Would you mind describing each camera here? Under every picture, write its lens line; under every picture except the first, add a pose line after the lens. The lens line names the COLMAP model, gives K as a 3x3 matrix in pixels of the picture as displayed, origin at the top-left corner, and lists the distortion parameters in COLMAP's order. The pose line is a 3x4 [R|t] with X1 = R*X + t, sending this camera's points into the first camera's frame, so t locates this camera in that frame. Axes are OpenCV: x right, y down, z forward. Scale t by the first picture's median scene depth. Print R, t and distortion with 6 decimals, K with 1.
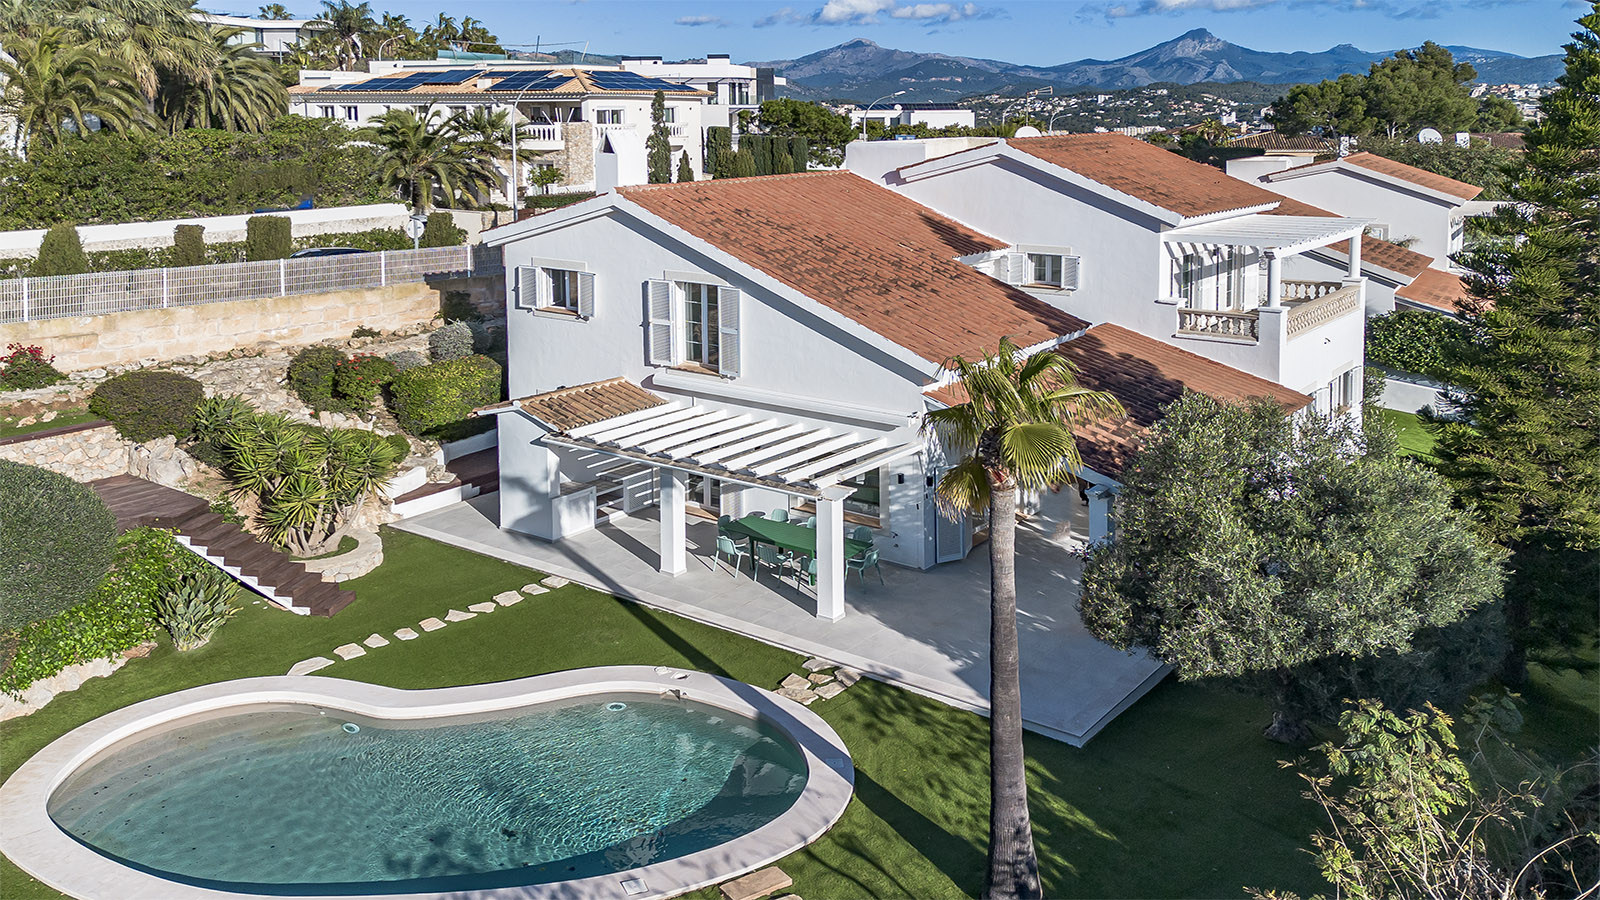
lens RADIAL K [[1305.9, 0, 800.0], [0, 1305.9, 450.0], [0, 0, 1]] dist [0.123382, -0.004151]
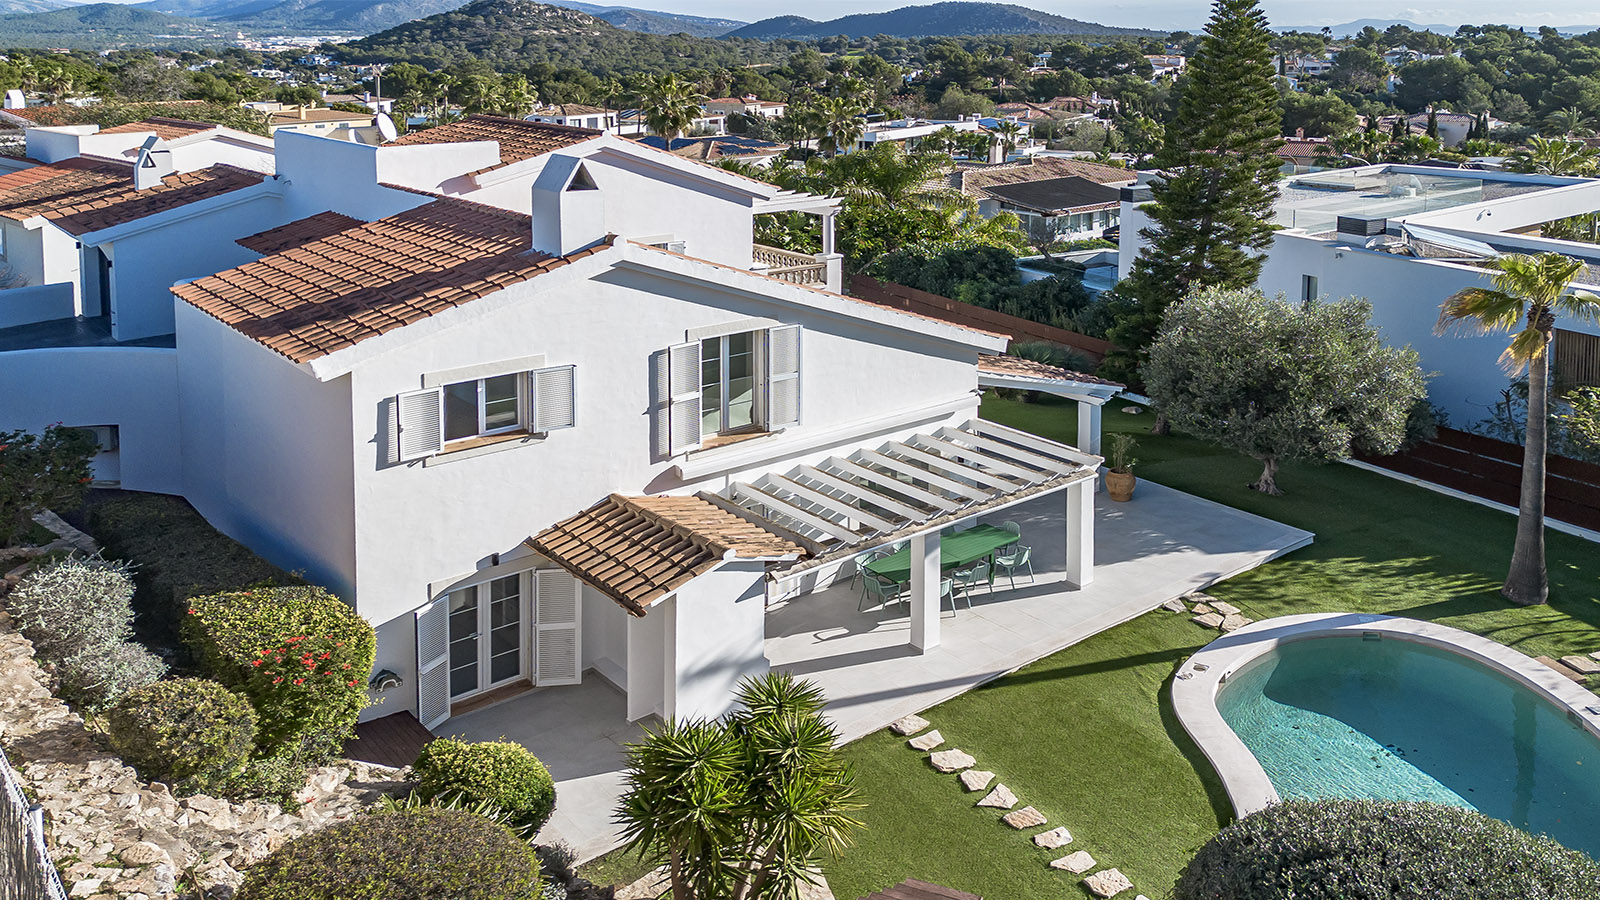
lens RADIAL K [[1305.9, 0, 800.0], [0, 1305.9, 450.0], [0, 0, 1]] dist [0.123382, -0.004151]
pose [[0.239604, -0.297832, 0.924059, -0.799171], [0.254137, 0.937838, 0.236376, -0.230198], [-0.937019, 0.178201, 0.300400, 0.704199]]
